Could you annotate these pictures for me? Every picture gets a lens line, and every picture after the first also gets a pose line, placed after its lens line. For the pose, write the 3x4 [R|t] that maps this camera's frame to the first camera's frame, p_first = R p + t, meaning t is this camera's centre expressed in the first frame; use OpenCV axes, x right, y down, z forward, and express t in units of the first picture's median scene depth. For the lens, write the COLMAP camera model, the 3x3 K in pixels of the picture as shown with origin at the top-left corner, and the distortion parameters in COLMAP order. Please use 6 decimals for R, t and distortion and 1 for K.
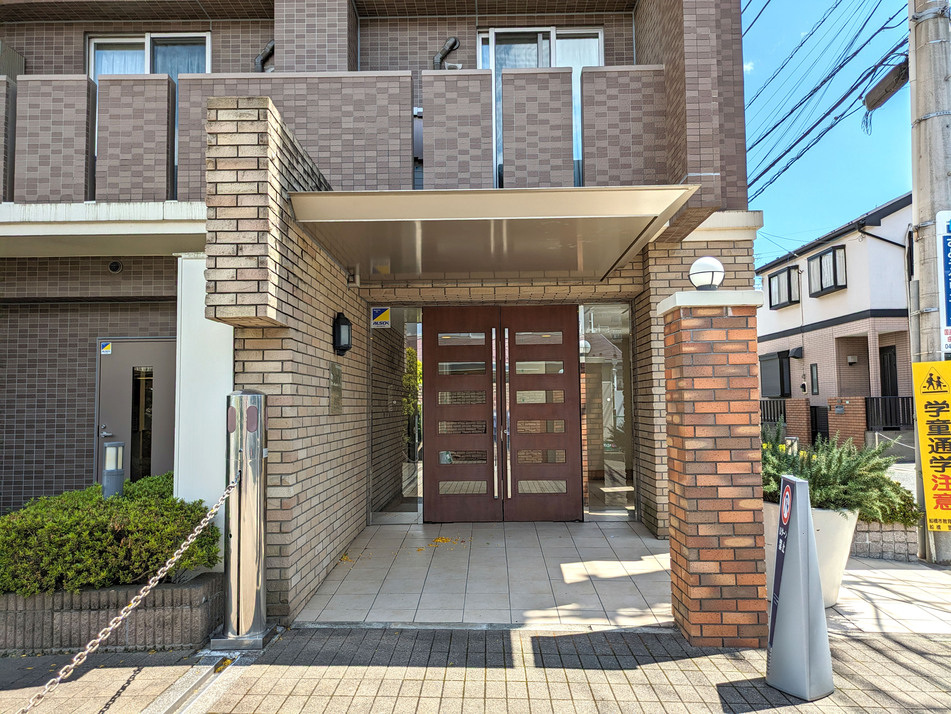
lens RADIAL K [[700.6, 0, 480.6], [0, 700.6, 355.4], [0, 0, 1]] dist [0.035366, -0.023681]
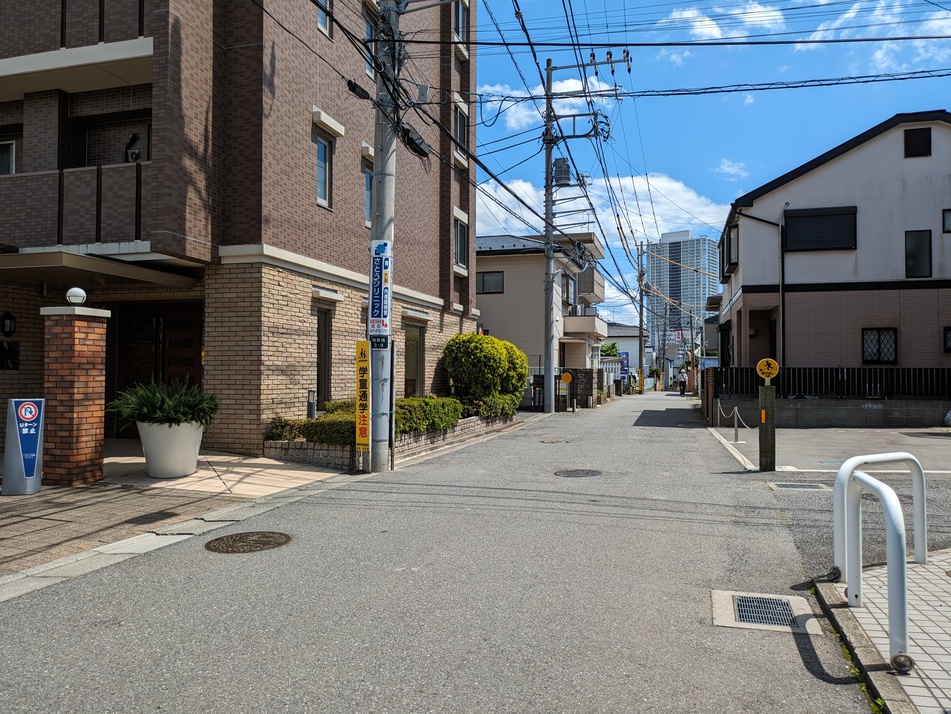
lens RADIAL K [[700.6, 0, 479.8], [0, 700.6, 352.5], [0, 0, 1]] dist [0.035366, -0.023681]
pose [[0.962492, 0.009901, -0.271131, 1.370376], [0.001791, 0.999080, 0.042842, -0.032589], [0.271306, -0.041720, 0.961589, -0.399263]]
